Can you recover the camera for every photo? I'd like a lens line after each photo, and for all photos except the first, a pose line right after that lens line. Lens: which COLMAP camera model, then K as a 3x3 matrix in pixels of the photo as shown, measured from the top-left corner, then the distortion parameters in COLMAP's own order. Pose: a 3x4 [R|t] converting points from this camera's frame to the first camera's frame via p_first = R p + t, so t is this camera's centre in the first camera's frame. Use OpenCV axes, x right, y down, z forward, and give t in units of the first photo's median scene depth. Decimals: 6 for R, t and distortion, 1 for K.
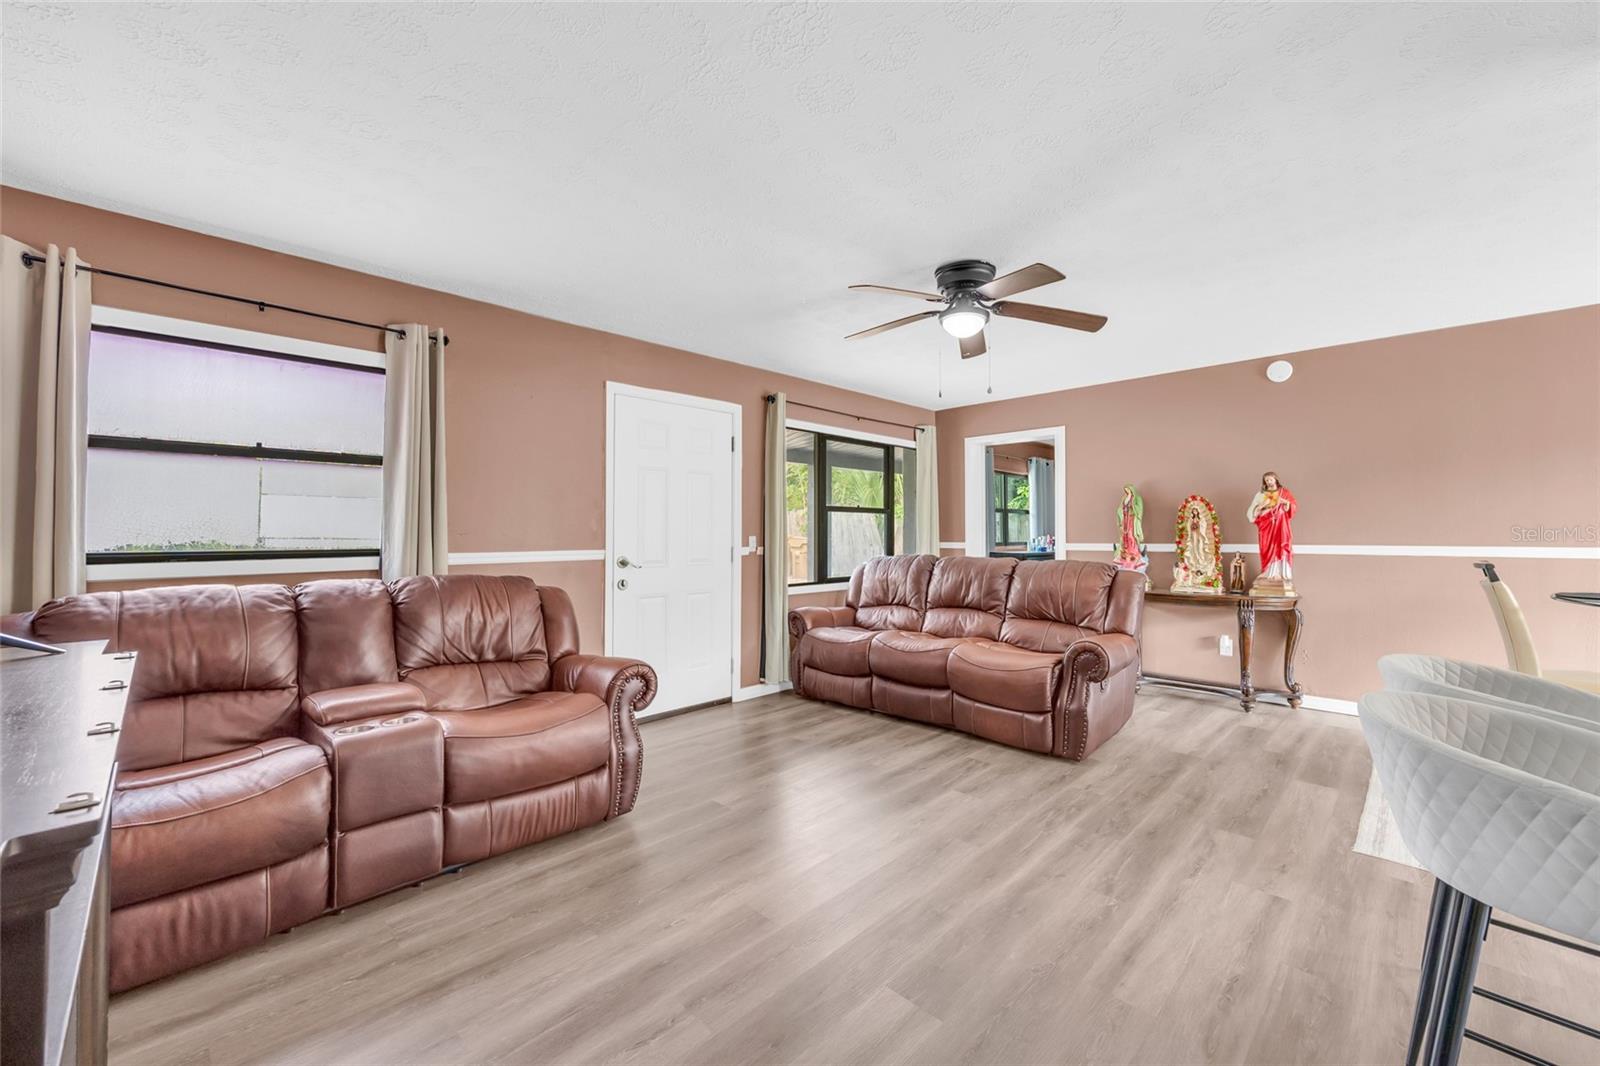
lens RADIAL K [[616.6, 0, 804.6], [0, 616.6, 535.1], [0, 0, 1]] dist [-0.000986, -0.000145]
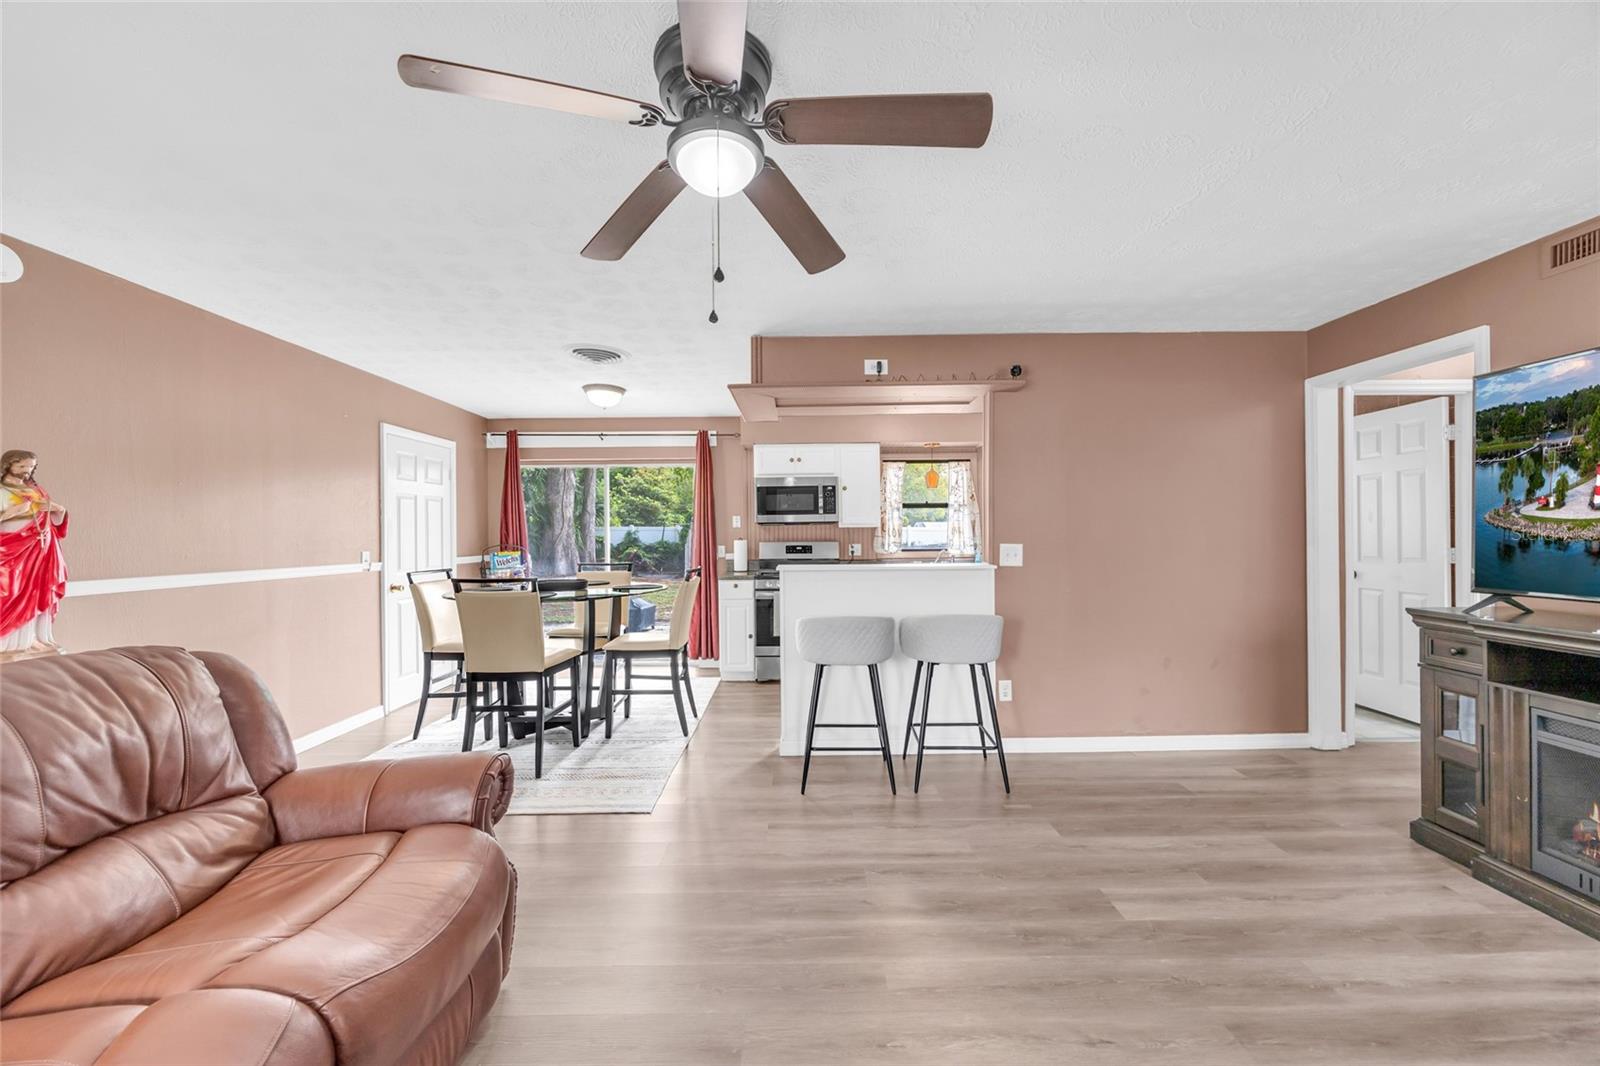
lens RADIAL K [[616.6, 0, 804.6], [0, 616.6, 535.1], [0, 0, 1]] dist [-0.000986, -0.000145]
pose [[-0.701436, 0.015597, 0.712561, -0.123076], [0.011596, 0.999878, -0.010471, -0.016400], [-0.712638, 0.000918, -0.701532, 0.914819]]
